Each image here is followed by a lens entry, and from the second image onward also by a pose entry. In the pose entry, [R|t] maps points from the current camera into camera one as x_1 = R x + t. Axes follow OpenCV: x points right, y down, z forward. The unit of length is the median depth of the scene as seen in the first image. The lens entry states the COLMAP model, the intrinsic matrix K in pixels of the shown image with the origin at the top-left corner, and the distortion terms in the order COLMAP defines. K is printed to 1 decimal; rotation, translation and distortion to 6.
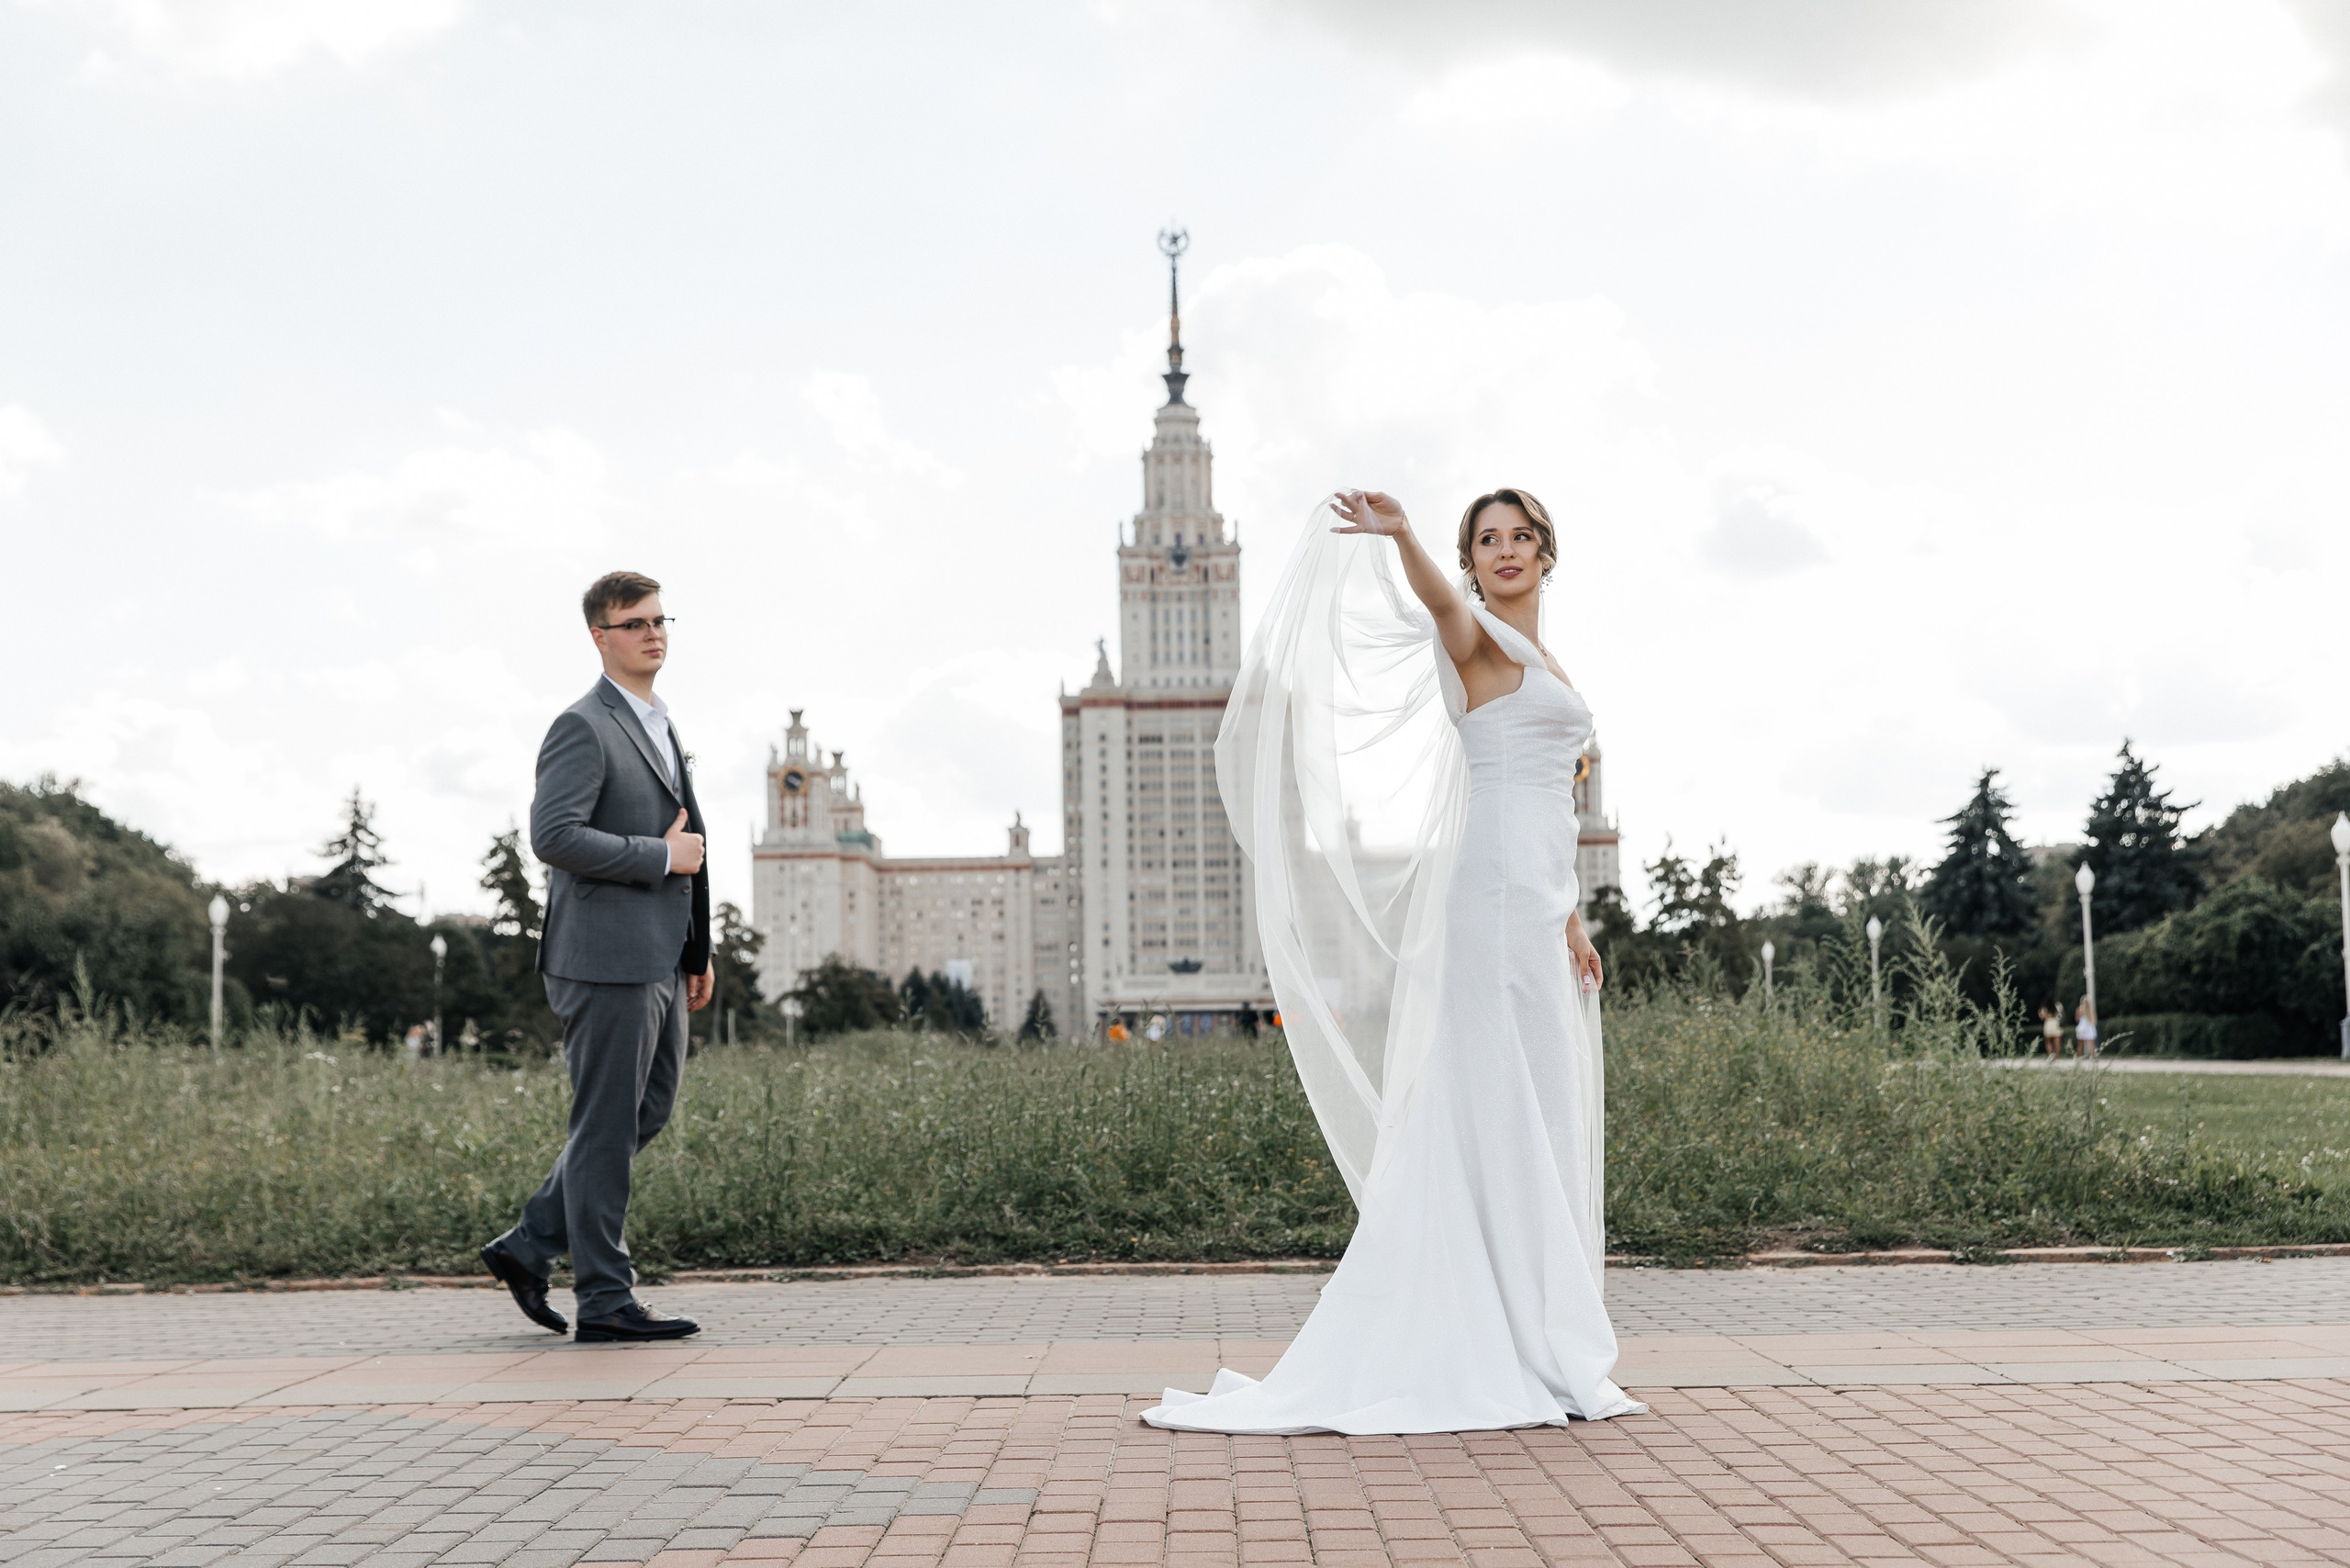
lens RADIAL K [[3346.6, 0, 1145.1], [0, 3346.6, 787.1], [0, 0, 1]] dist [0.011914, 0.000000]
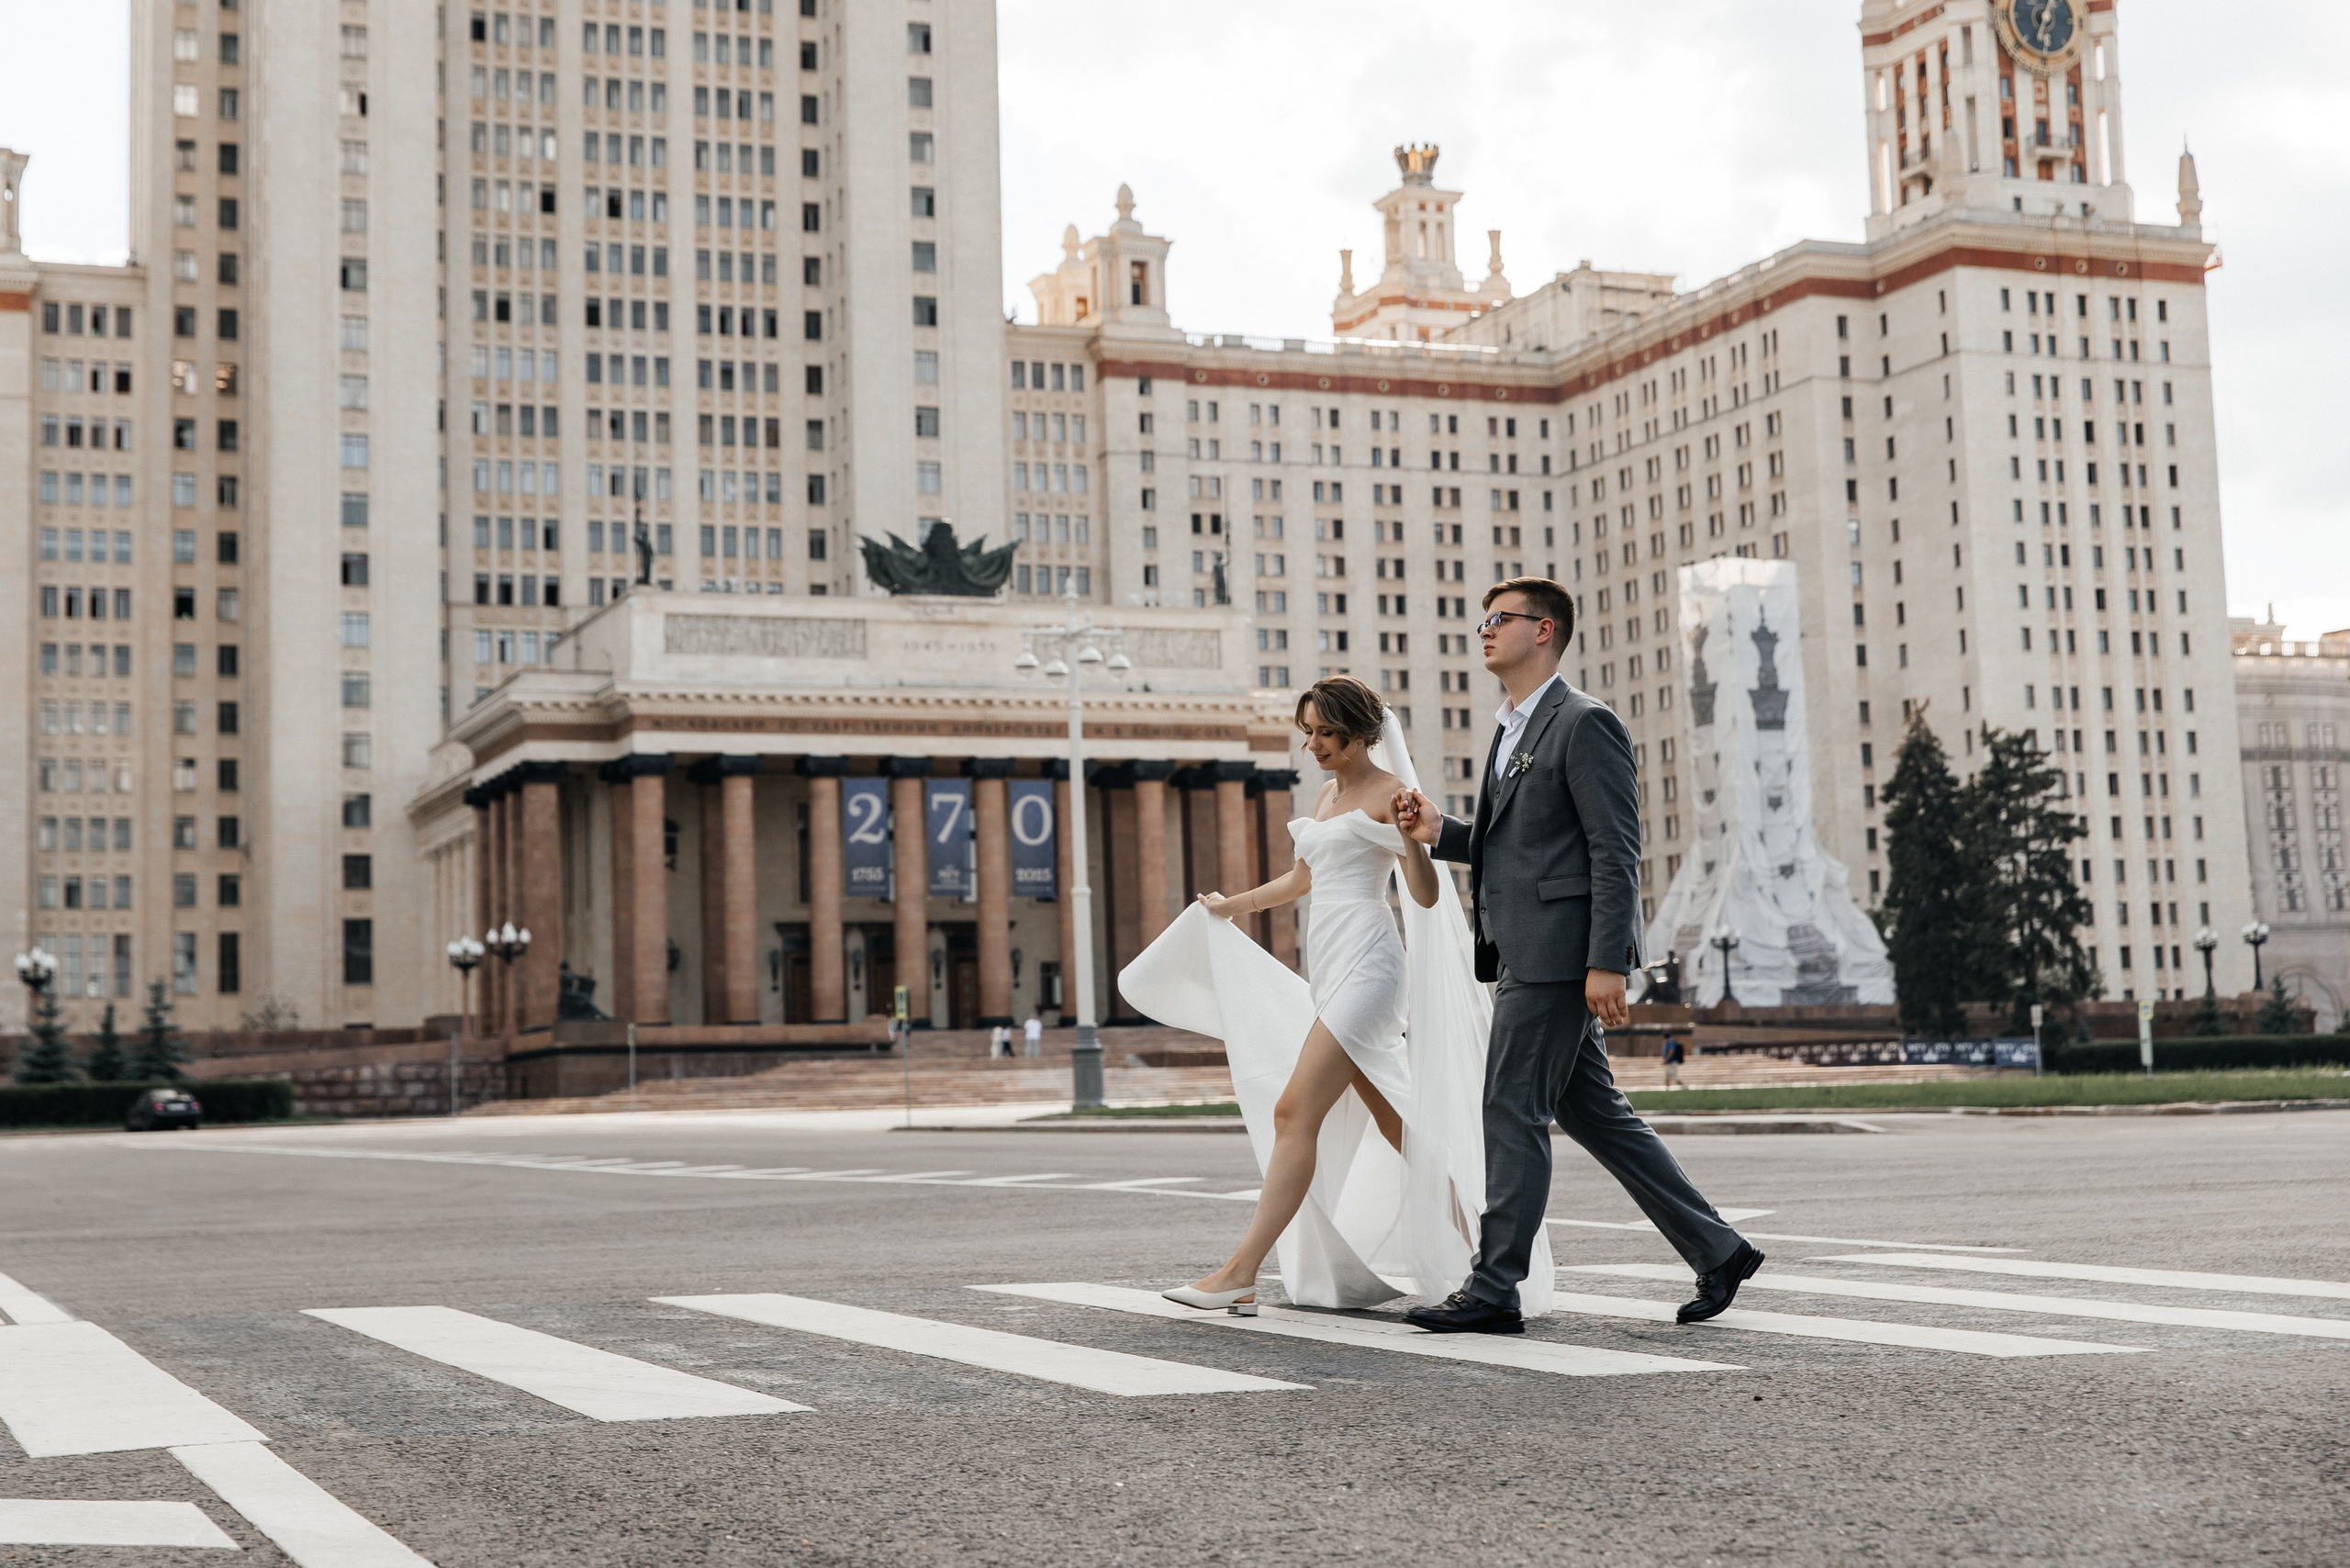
lens RADIAL K [[3346.6, 0, 1153.0], [0, 3346.6, 730.6], [0, 0, 1]] dist [0.011914, 0.000000]
pose [[0.916415, 0.035584, 0.398645, -0.057324], [-0.021225, 0.998959, -0.040377, 0.067216], [-0.399667, 0.028541, 0.916216, 0.723173]]
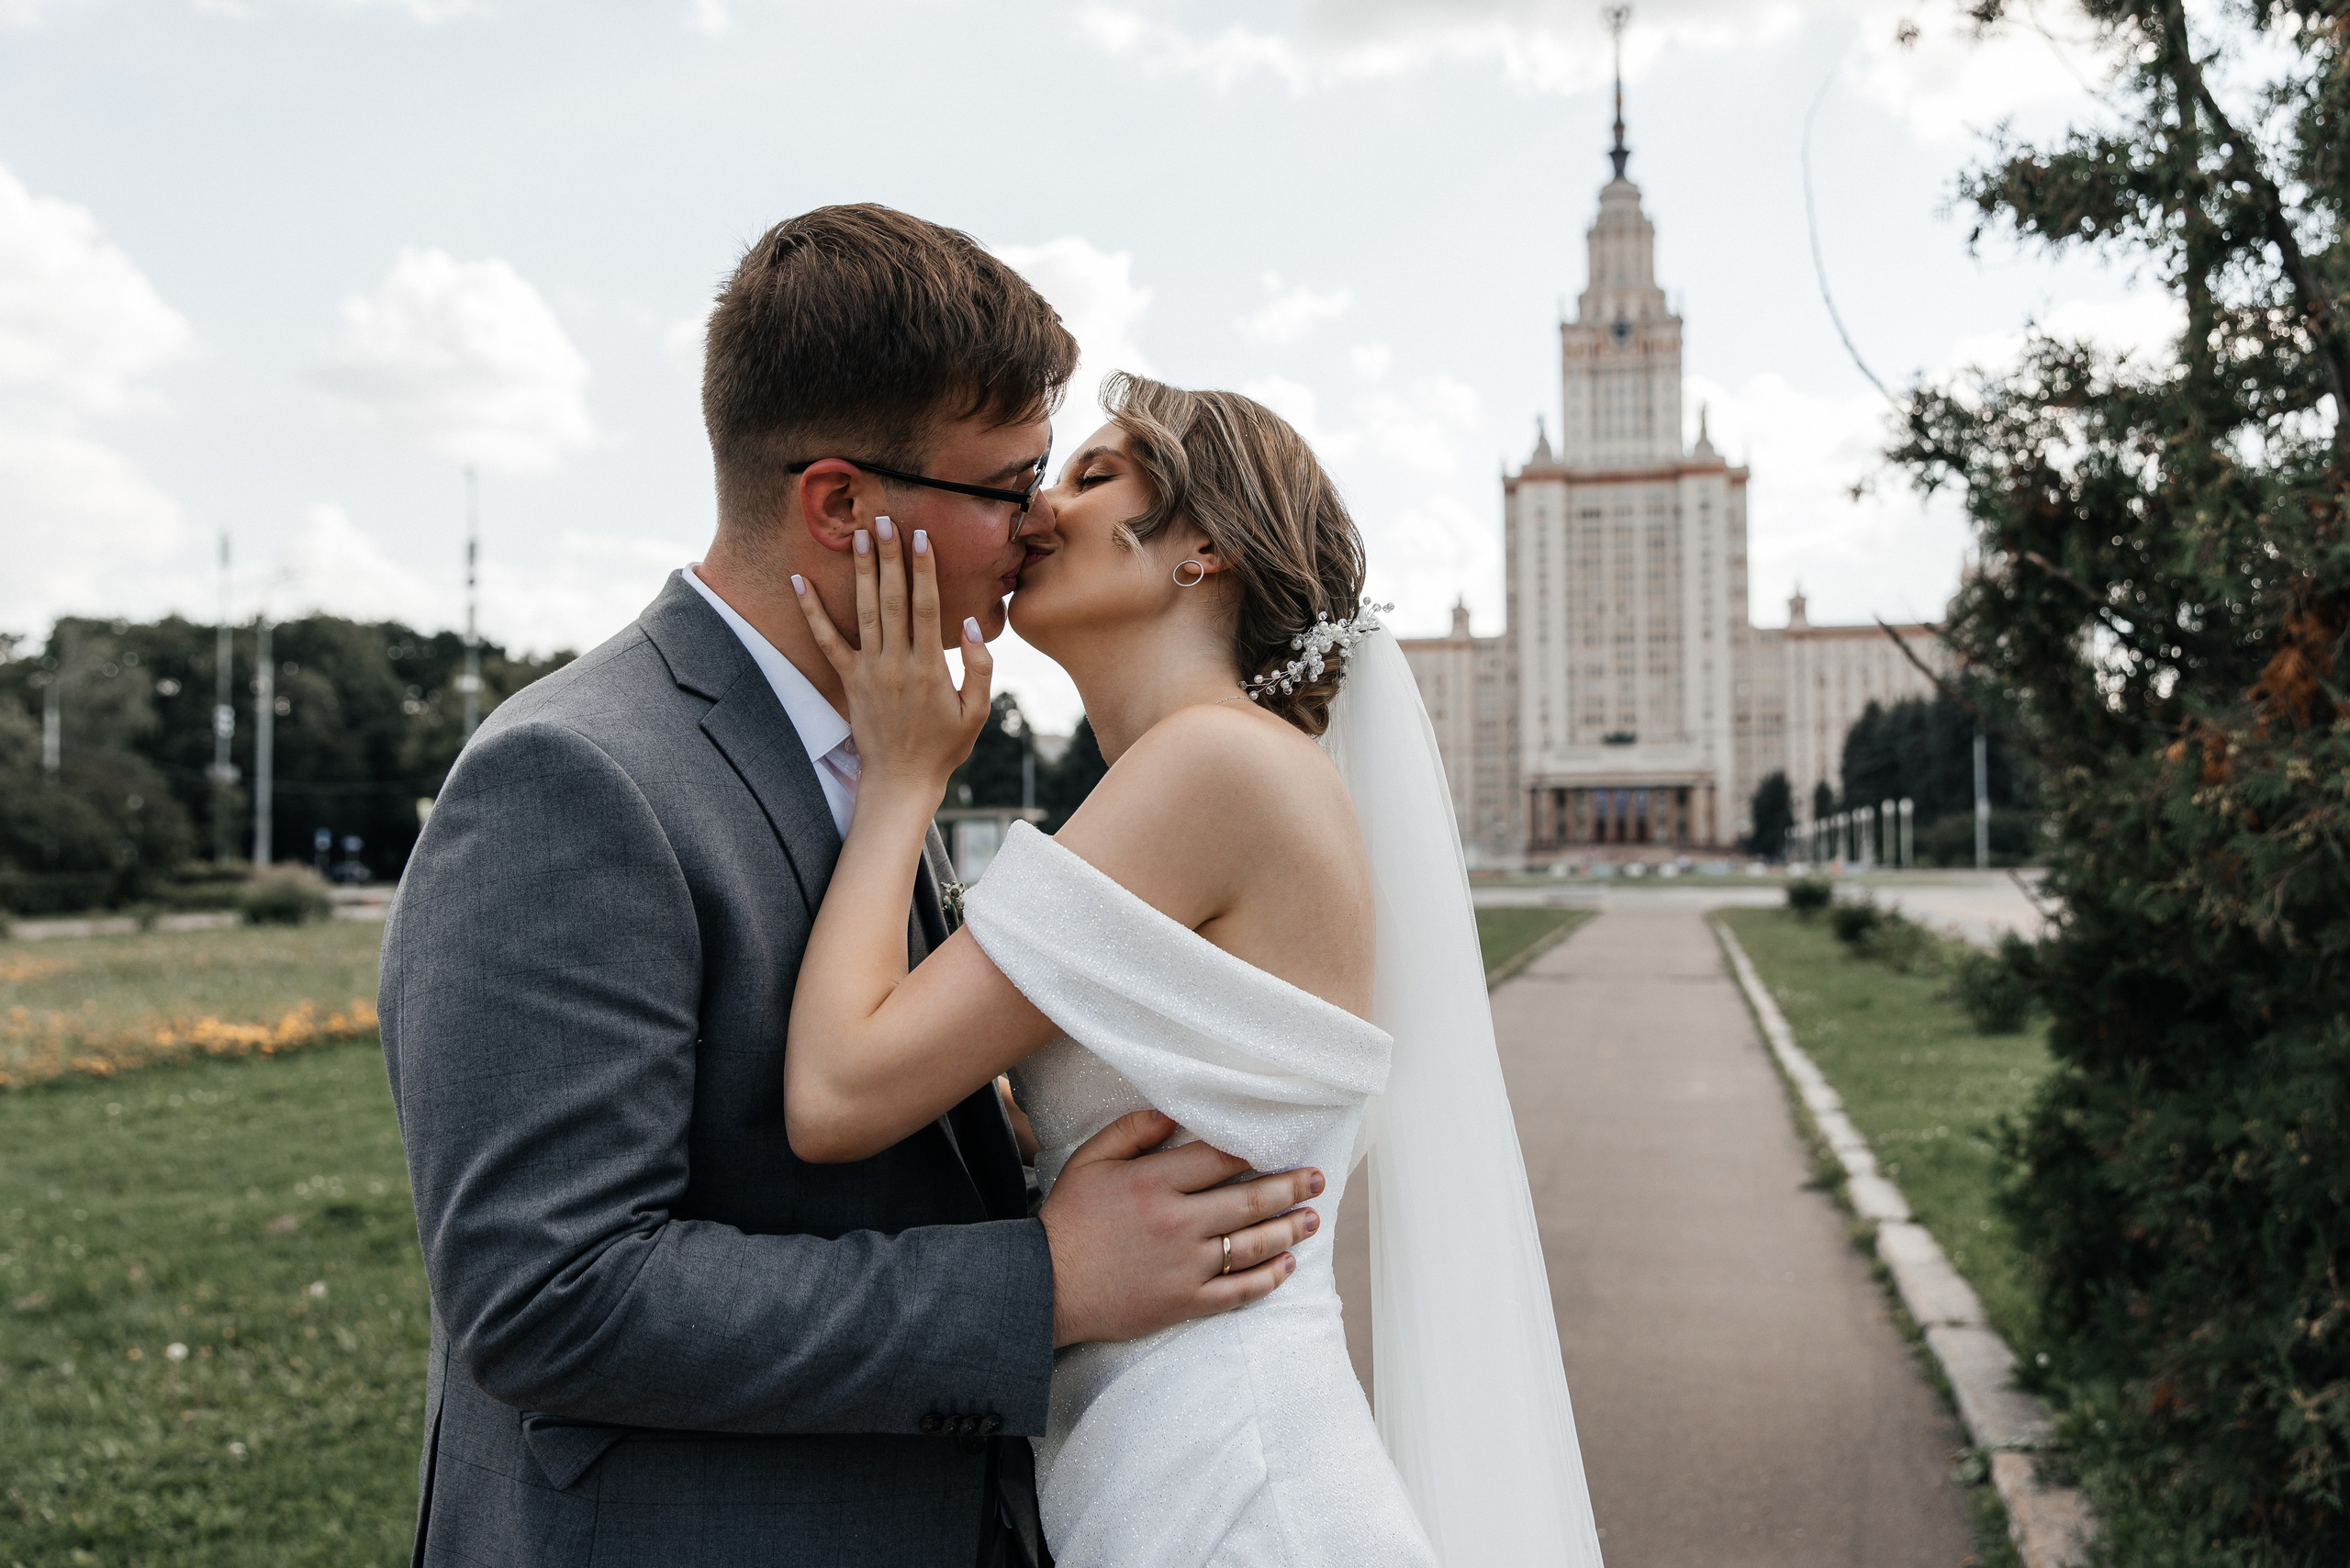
lens RADIAL K [[2250.0, 0, 1174.0], [0, 2250.0, 789.1], [0, 0, 1]] dist [-0.017694, 0.000000]
pose [[0.978496, 0.003967, -0.206227, 0.018472], [0.007853, 0.998374, 0.056467, 0.028392], [0.206116, -0.056872, 0.976873, 0.314884]]
